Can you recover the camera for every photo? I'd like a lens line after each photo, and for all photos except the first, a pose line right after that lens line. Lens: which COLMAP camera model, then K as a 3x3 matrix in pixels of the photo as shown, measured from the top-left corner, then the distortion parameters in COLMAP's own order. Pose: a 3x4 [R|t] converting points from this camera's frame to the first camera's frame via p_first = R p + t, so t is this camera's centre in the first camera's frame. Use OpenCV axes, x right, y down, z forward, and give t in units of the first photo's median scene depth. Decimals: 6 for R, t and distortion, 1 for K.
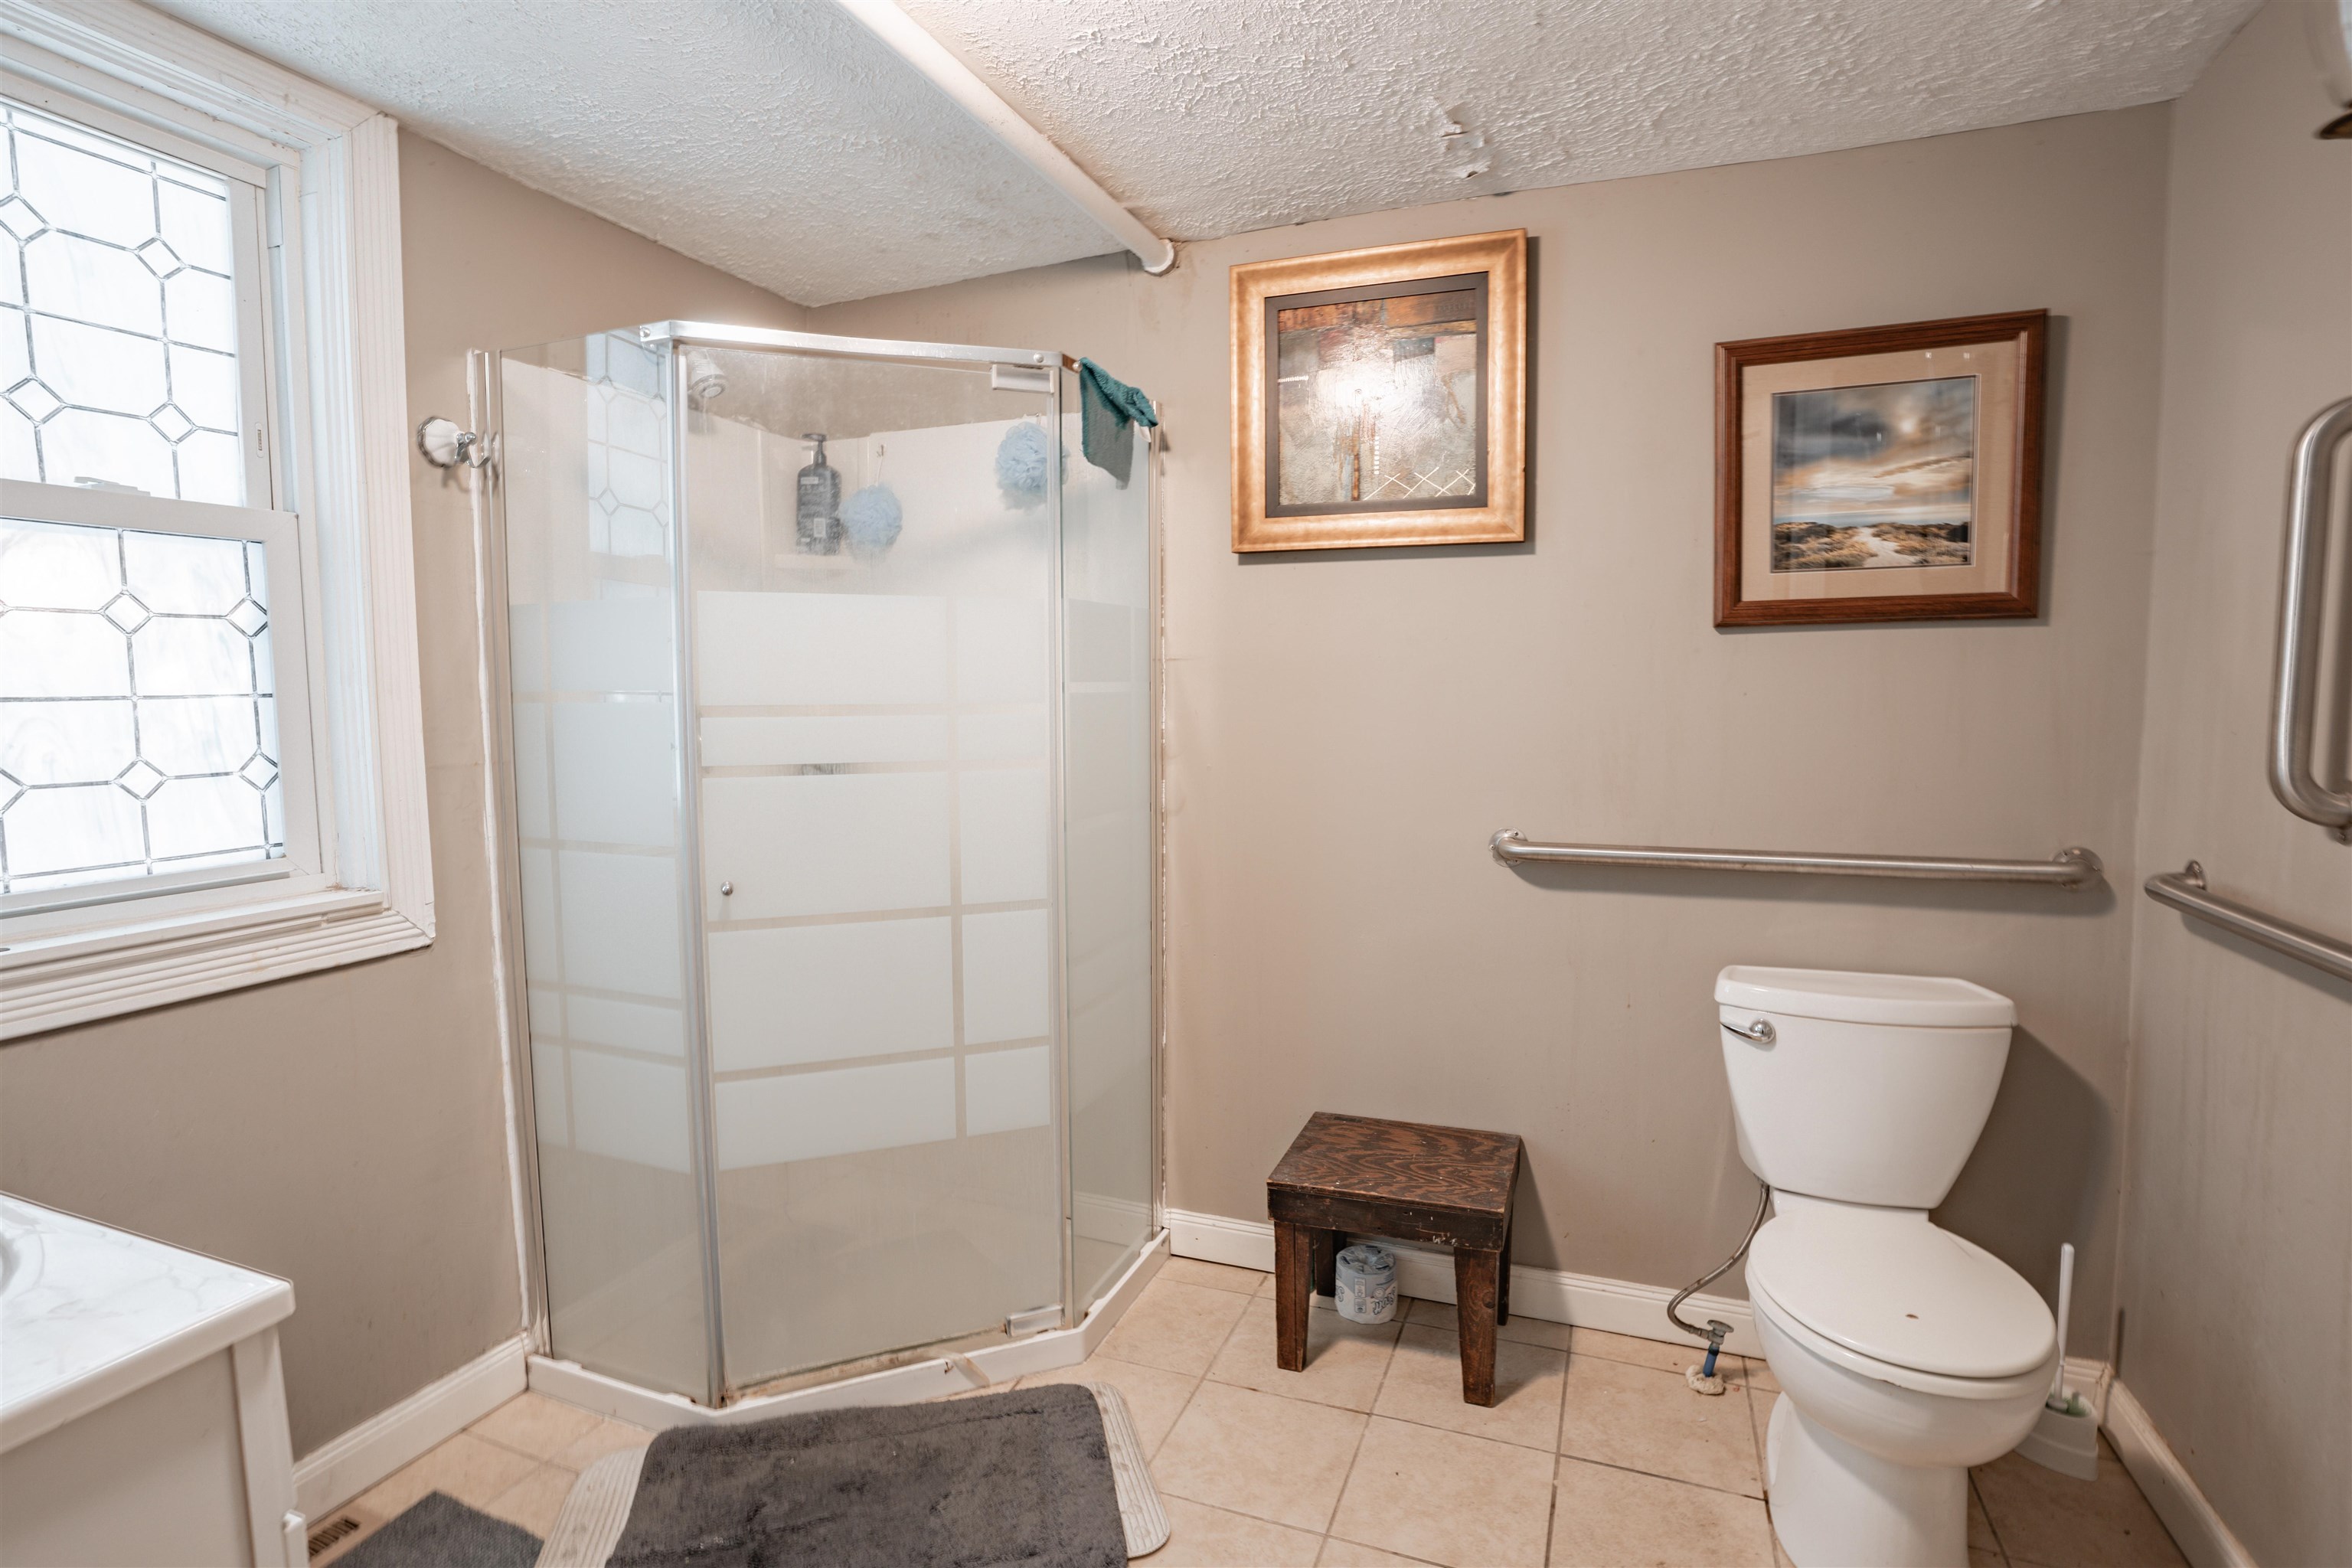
lens RADIAL K [[1160.5, 0, 1165.8], [0, 1160.5, 781.7], [0, 0, 1]] dist [-0.082147, 0.042167]
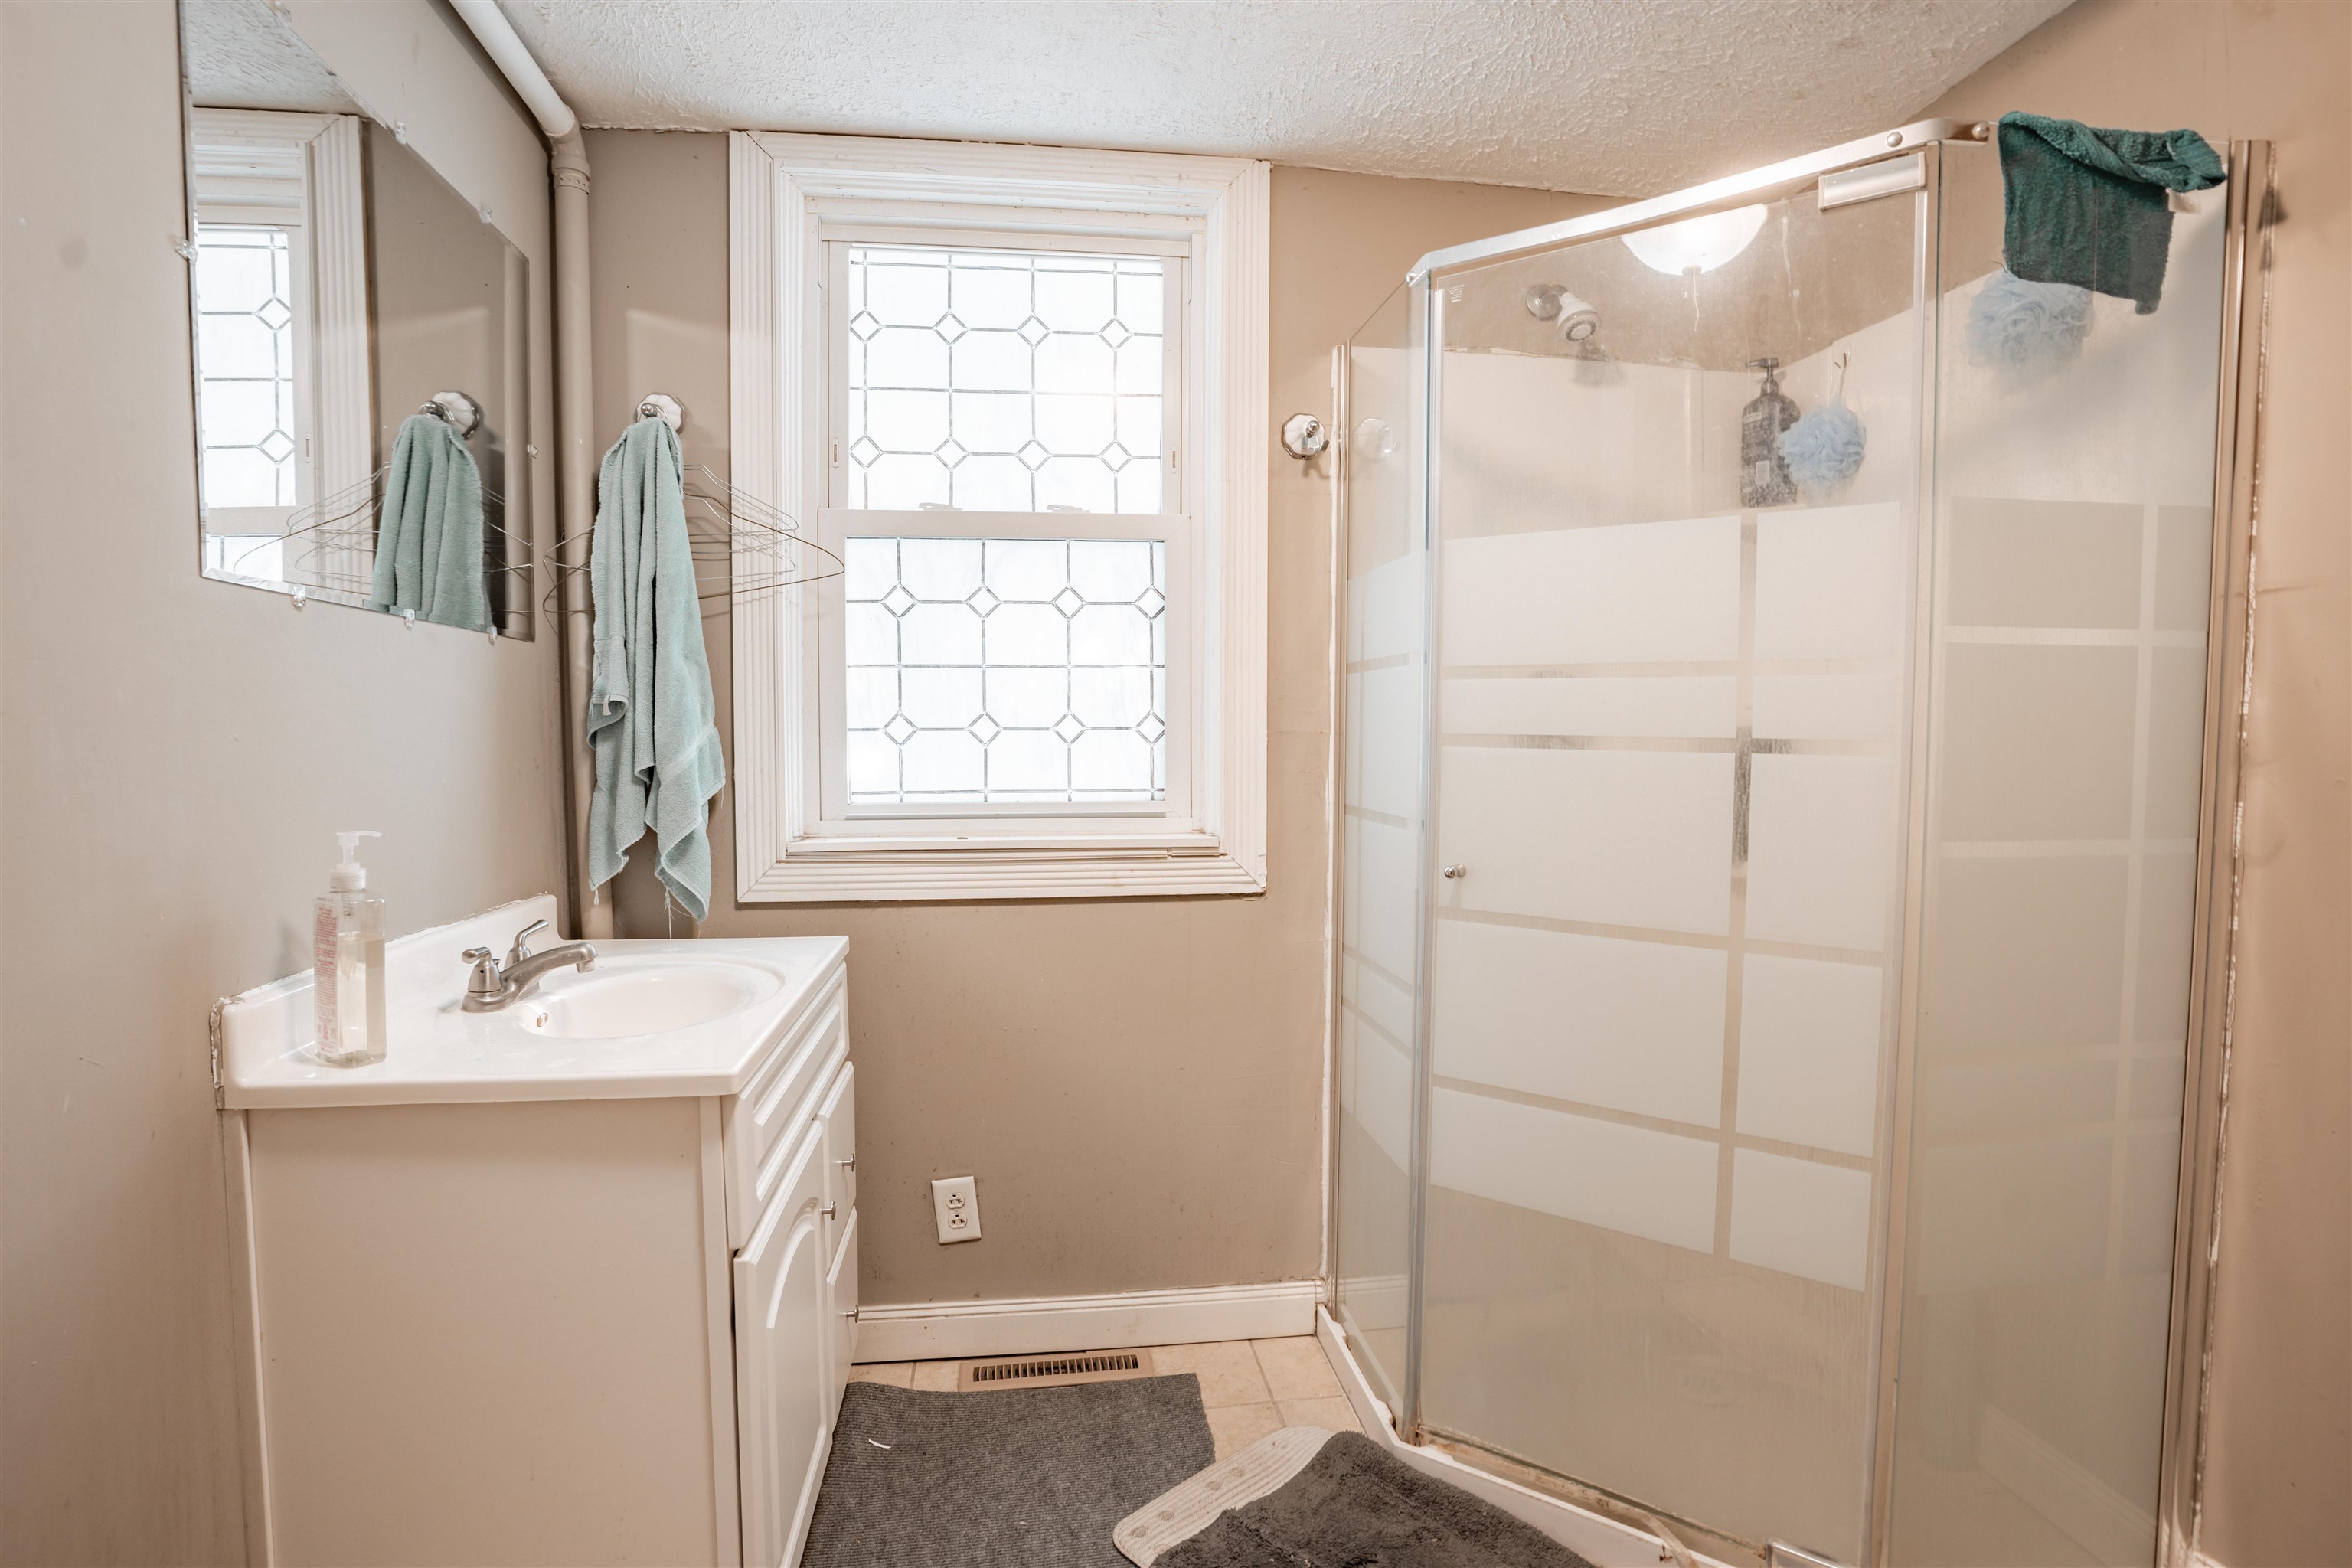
lens RADIAL K [[1160.5, 0, 1165.8], [0, 1160.5, 781.7], [0, 0, 1]] dist [-0.082147, 0.042167]
pose [[0.501163, 0.049208, -0.863953, 0.274895], [-0.077733, 0.996906, 0.011689, 0.030574], [0.861854, 0.061300, 0.503437, 0.347794]]
